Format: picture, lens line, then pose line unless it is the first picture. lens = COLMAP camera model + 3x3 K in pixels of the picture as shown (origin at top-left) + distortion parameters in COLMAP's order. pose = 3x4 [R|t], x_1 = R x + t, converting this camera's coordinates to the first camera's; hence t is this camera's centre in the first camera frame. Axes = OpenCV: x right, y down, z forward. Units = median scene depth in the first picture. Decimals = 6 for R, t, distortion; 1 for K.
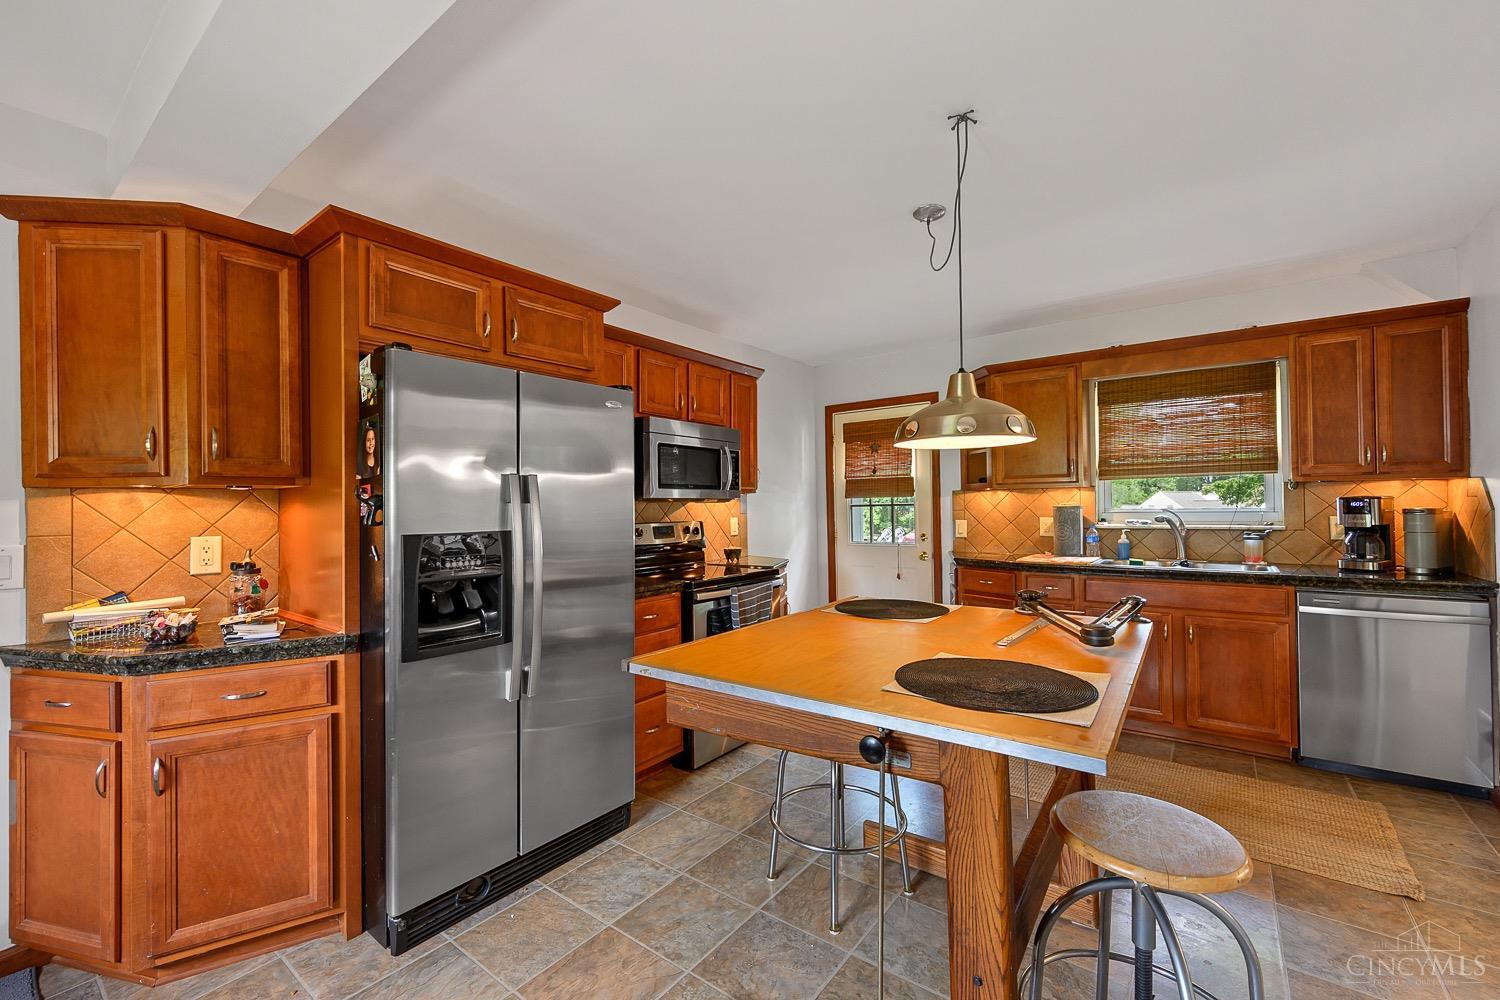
lens RADIAL K [[598.8, 0, 778.2], [0, 598.8, 503.0], [0, 0, 1]] dist [0.002995, -0.000228]
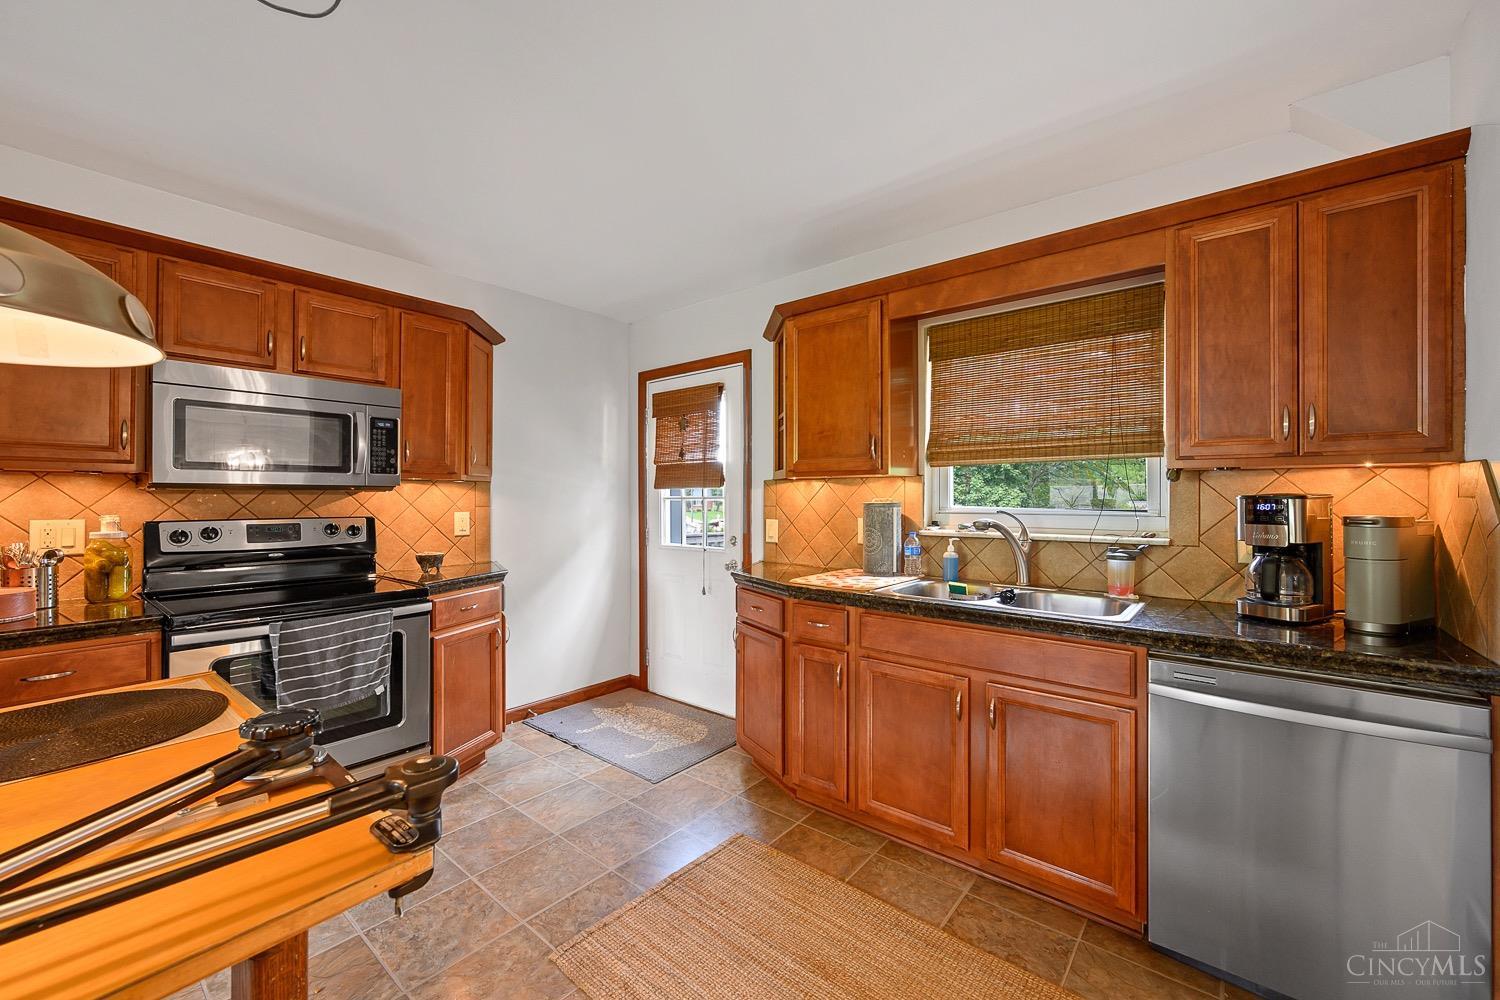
lens RADIAL K [[598.8, 0, 748.6], [0, 598.8, 498.7], [0, 0, 1]] dist [0.002995, -0.000228]
pose [[0.998960, 0.013382, -0.043576, 0.422273], [-0.013048, 0.999883, 0.007940, -0.004197], [0.043677, -0.007363, 0.999019, 0.341685]]
